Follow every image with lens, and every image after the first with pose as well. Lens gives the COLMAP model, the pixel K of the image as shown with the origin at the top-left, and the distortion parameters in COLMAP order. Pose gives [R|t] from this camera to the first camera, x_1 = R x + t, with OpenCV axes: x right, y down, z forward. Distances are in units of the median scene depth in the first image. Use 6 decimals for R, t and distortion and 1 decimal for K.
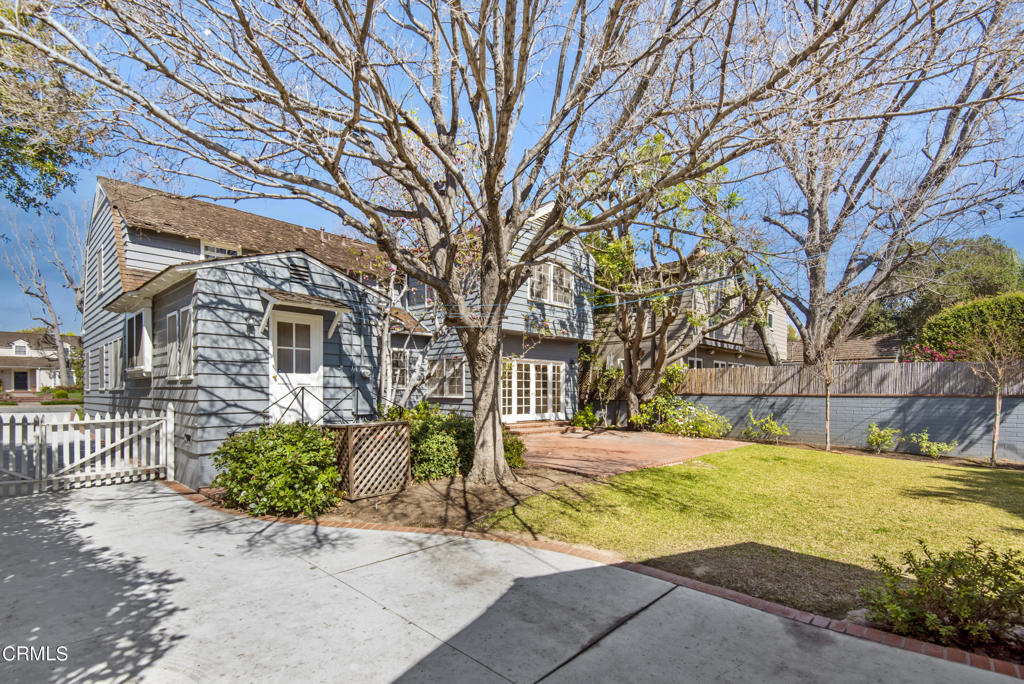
lens RADIAL K [[504.5, 0, 518.3], [0, 504.5, 382.2], [0, 0, 1]] dist [-0.000264, 0.000045]
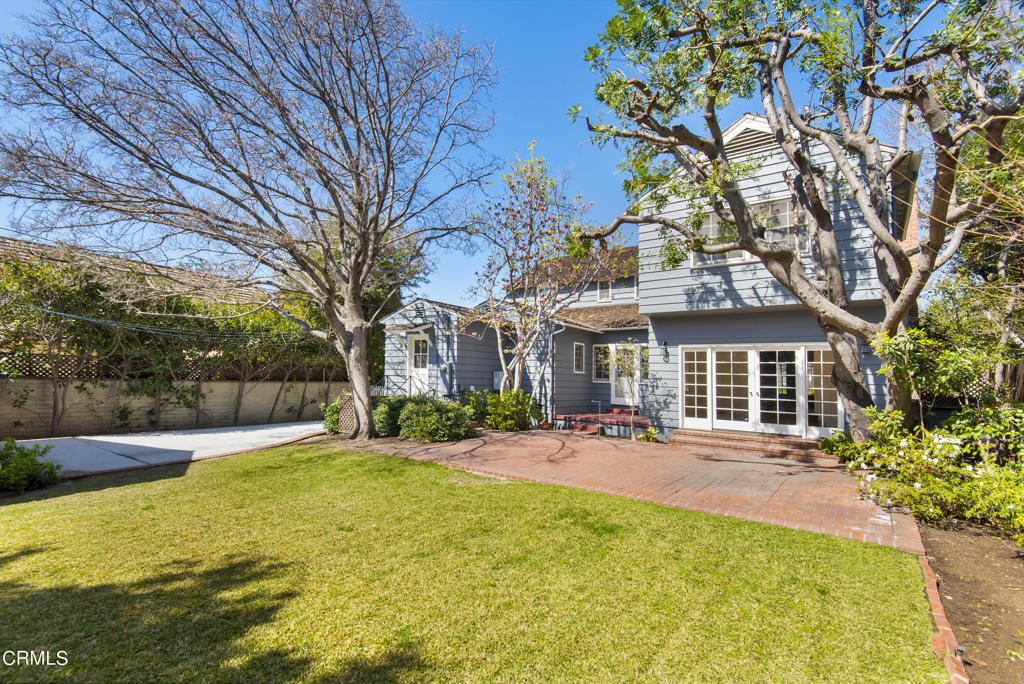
lens RADIAL K [[468.6, 0, 480.6], [0, 468.6, 360.2], [0, 0, 1]] dist [0.017113, -0.000005]
pose [[0.063168, -0.039332, -0.997228, 0.634465], [-0.014323, 0.999084, -0.040312, 0.008843], [0.997900, 0.016830, 0.062547, 0.583986]]
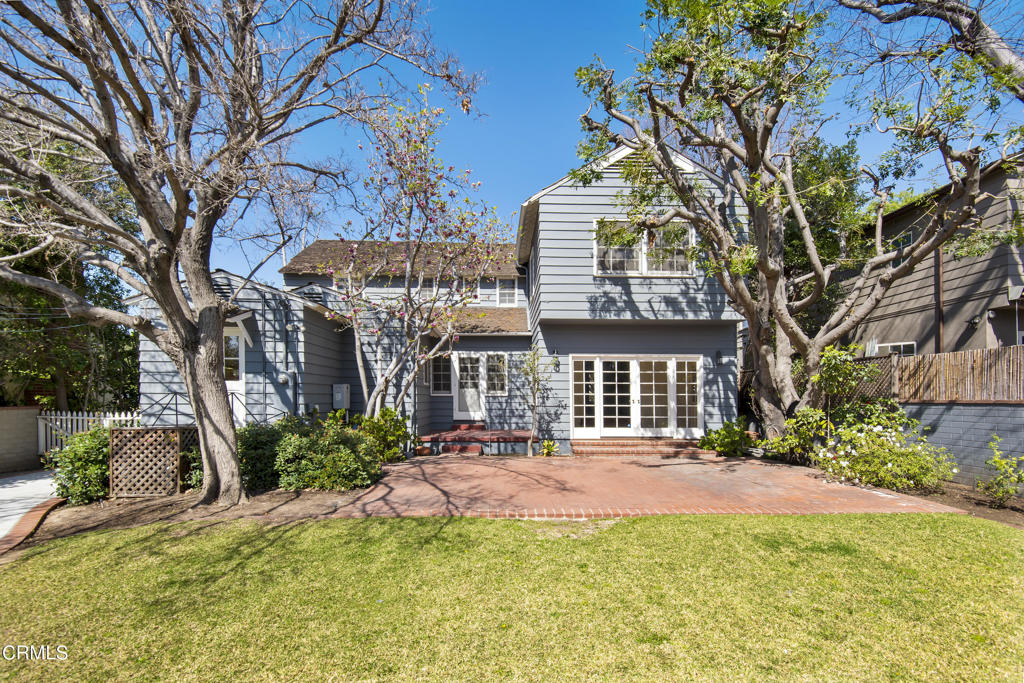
lens RADIAL K [[518.2, 0, 508.3], [0, 518.2, 389.0], [0, 0, 1]] dist [0.031299, -0.000053]
pose [[0.686344, -0.013517, -0.727152, 0.442970], [0.011973, 0.999902, -0.007286, 0.008942], [0.727179, -0.003706, 0.686438, 0.348096]]
